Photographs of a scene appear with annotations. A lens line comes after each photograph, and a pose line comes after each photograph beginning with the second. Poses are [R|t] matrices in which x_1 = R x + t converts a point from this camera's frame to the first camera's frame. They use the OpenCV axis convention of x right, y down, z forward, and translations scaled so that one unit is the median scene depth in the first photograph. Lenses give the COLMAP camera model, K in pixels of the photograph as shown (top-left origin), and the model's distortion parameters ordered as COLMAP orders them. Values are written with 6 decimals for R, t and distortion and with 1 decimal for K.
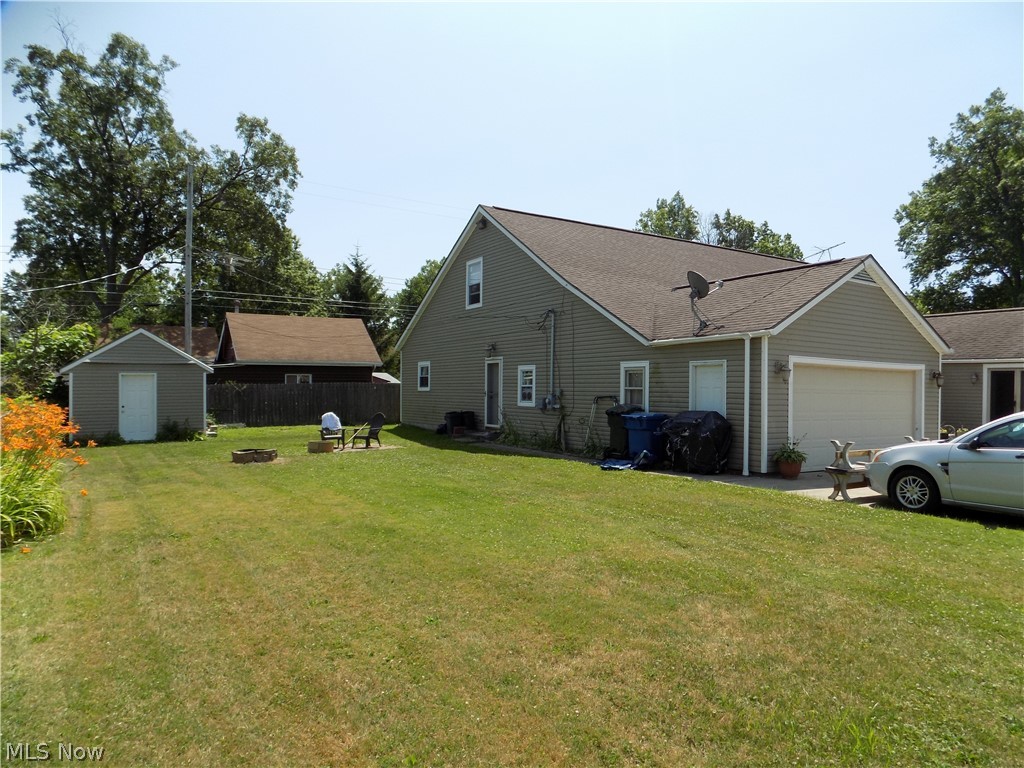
lens RADIAL K [[674.7, 0, 507.7], [0, 674.7, 412.4], [0, 0, 1]] dist [-0.103201, 0.072655]
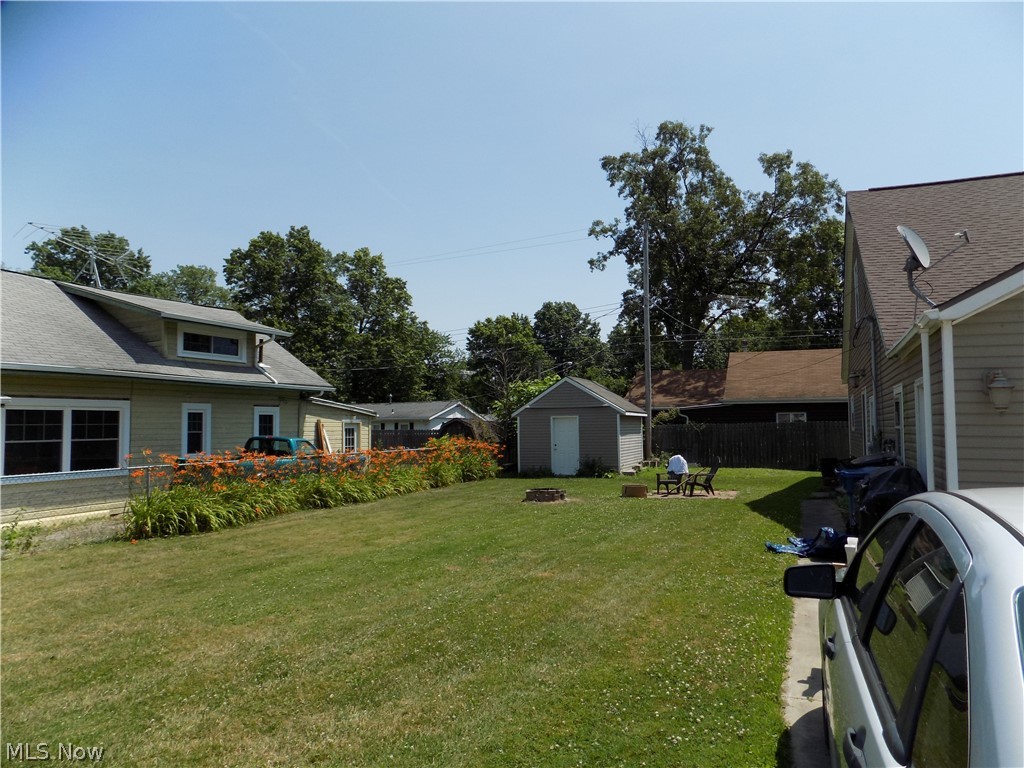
lens RADIAL K [[677.0, 0, 544.9], [0, 677.0, 389.3], [0, 0, 1]] dist [-0.092795, 0.070638]
pose [[0.591873, -0.053605, -0.804247, 0.139734], [-0.019465, 0.996545, -0.080747, -0.004032], [0.805796, 0.063447, 0.588785, 0.105417]]
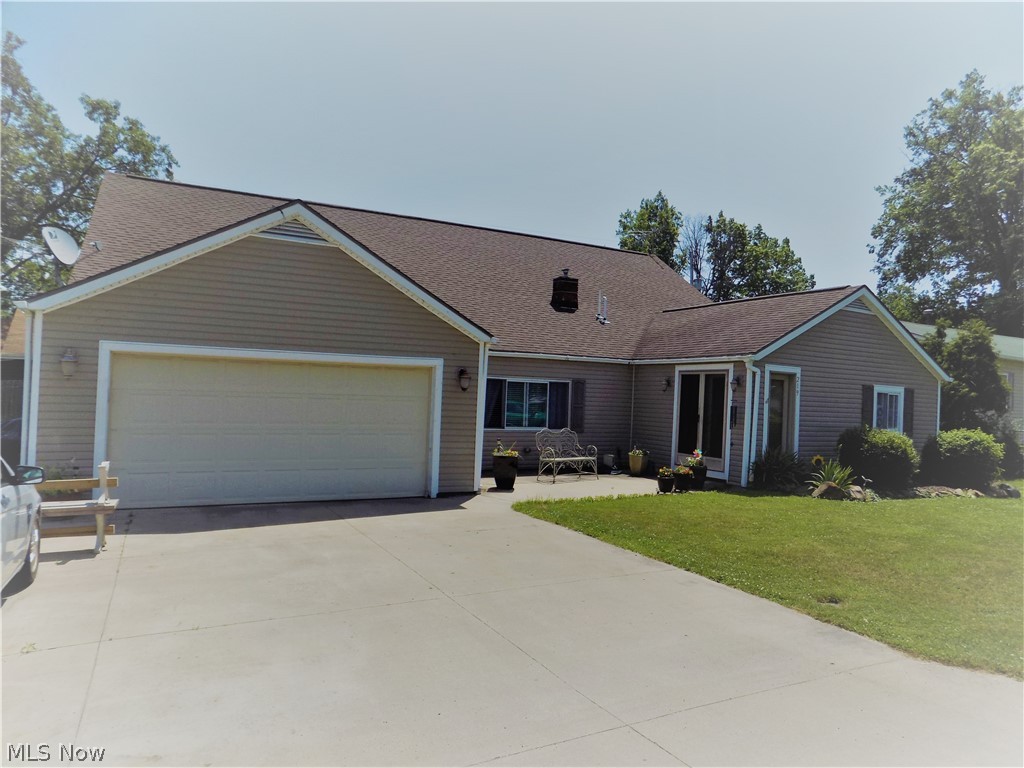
lens RADIAL K [[674.7, 0, 507.7], [0, 674.7, 412.4], [0, 0, 1]] dist [-0.103201, 0.072655]
pose [[0.996601, 0.031170, -0.076261, 0.204304], [-0.032086, 0.999427, -0.010809, -0.003031], [0.075881, 0.013219, 0.997029, 0.077712]]
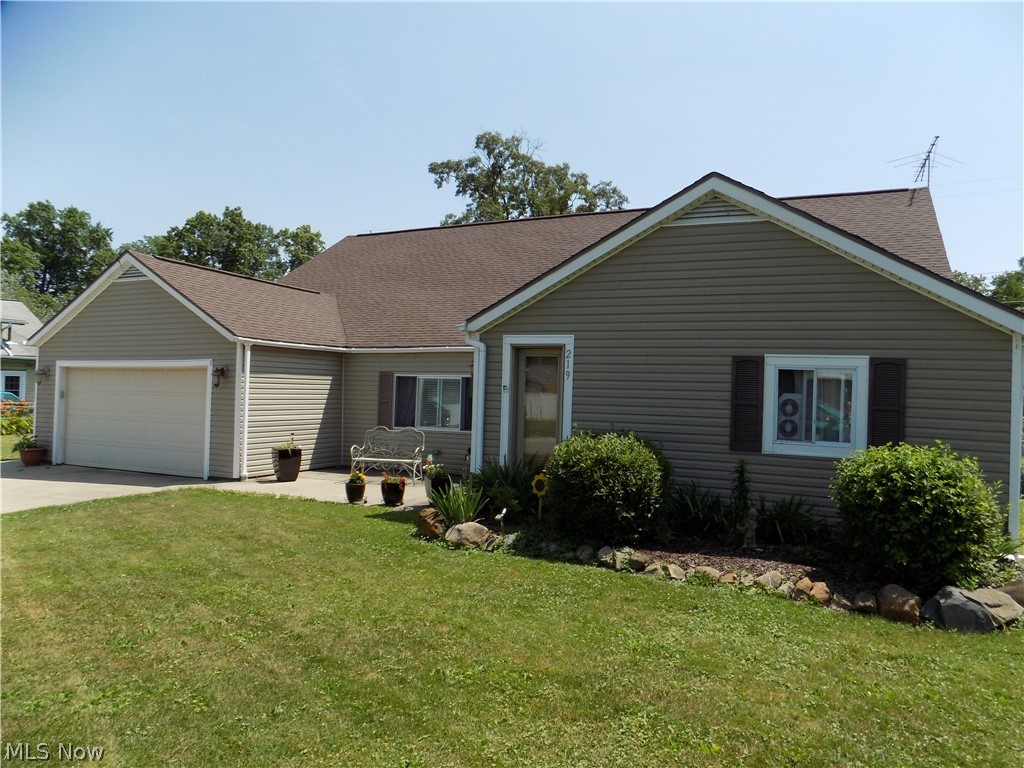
lens RADIAL K [[677.0, 0, 544.9], [0, 677.0, 389.3], [0, 0, 1]] dist [-0.092795, 0.070638]
pose [[0.572158, -0.000247, -0.820143, 0.410034], [-0.046619, 0.998373, -0.032824, -0.007714], [0.818817, 0.057015, 0.571216, 0.231131]]
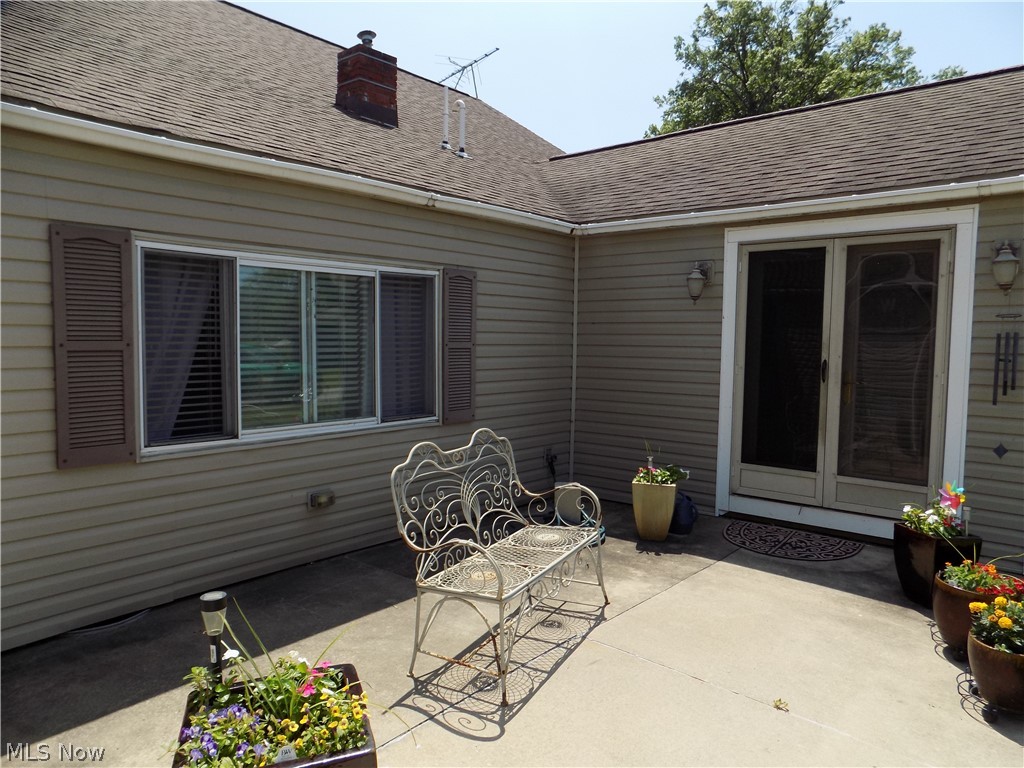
lens RADIAL K [[674.7, 0, 507.7], [0, 674.7, 412.4], [0, 0, 1]] dist [-0.103201, 0.072655]
pose [[0.951873, -0.030815, 0.304941, 0.189345], [0.008021, 0.997097, 0.075721, -0.007353], [-0.306389, -0.069631, 0.949356, 0.258667]]
